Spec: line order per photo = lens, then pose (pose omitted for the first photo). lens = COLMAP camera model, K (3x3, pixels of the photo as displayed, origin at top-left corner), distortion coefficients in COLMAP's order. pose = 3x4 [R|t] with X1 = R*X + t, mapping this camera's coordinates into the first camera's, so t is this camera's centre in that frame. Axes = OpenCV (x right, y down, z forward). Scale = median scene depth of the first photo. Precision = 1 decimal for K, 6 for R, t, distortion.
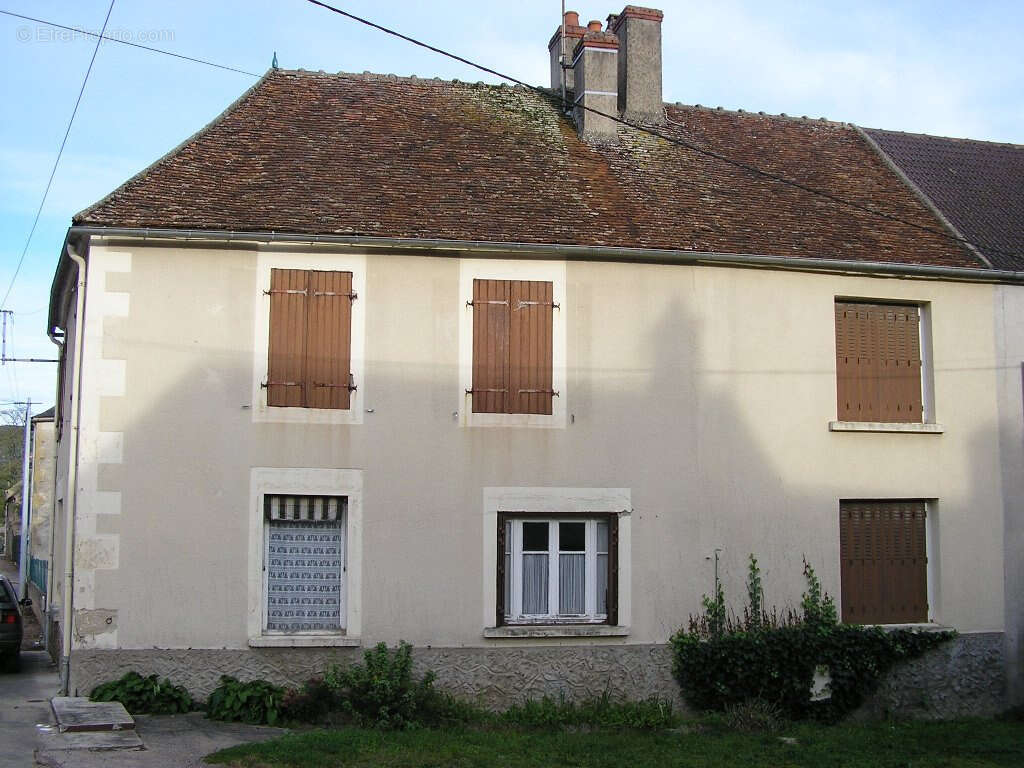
lens RADIAL K [[1179.7, 0, 512.0], [0, 1179.7, 384.0], [0, 0, 1]] dist [-0.125937, 0.011499]
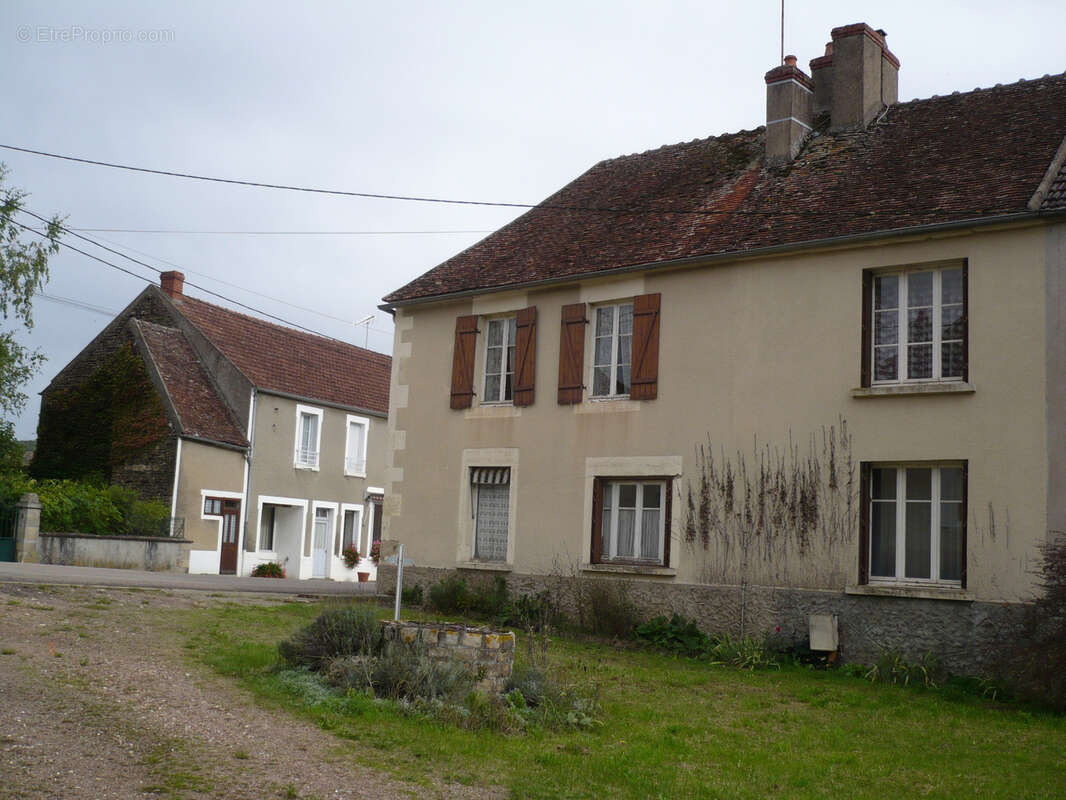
lens RADIAL K [[1184.0, 0, 546.5], [0, 1184.0, 405.7], [0, 0, 1]] dist [-0.072910, 0.016429]
pose [[0.634970, -0.069565, -0.769398, 0.965814], [0.045001, 0.997577, -0.053058, 0.096306], [0.771225, -0.000933, 0.636562, 0.113892]]
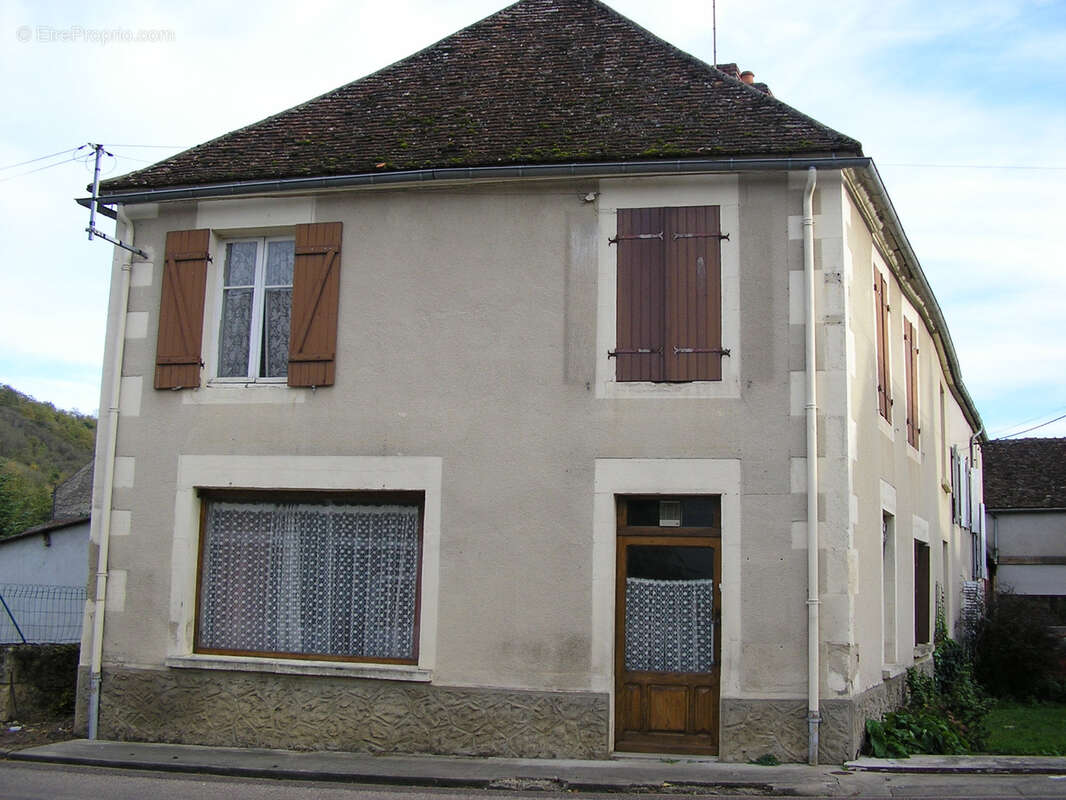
lens RADIAL K [[1166.9, 0, 553.4], [0, 1166.9, 387.1], [0, 0, 1]] dist [-0.144682, 0.019236]
pose [[0.561704, 0.149135, 0.813786, -1.038159], [-0.120147, 0.987896, -0.098113, 0.113160], [-0.818568, -0.042663, 0.572823, 0.669314]]
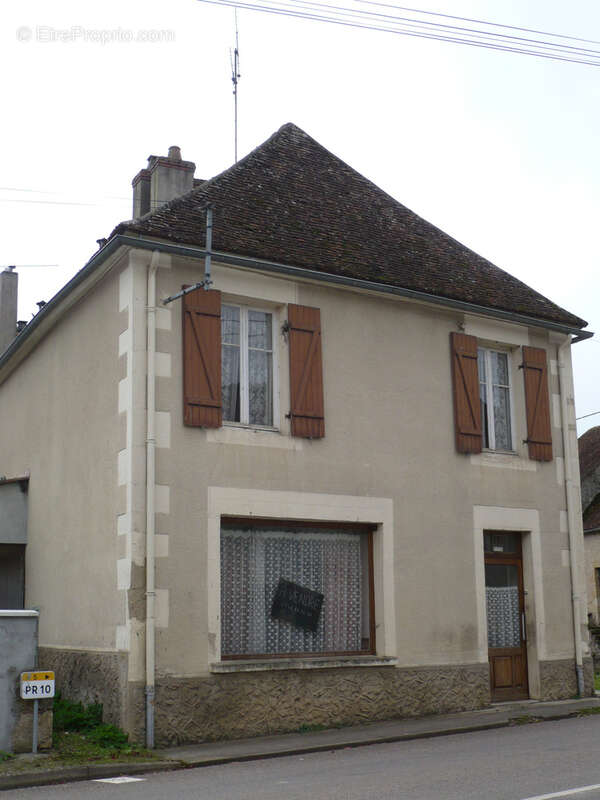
lens RADIAL K [[1115.9, 0, 300.0], [0, 1115.9, 400.0], [0, 0, 1]] dist [-0.062444, -0.049882]
pose [[-0.219942, 0.192771, 0.956277, -1.400688], [-0.100927, 0.970524, -0.218856, 0.232433], [-0.970278, -0.144649, -0.194003, 1.448702]]
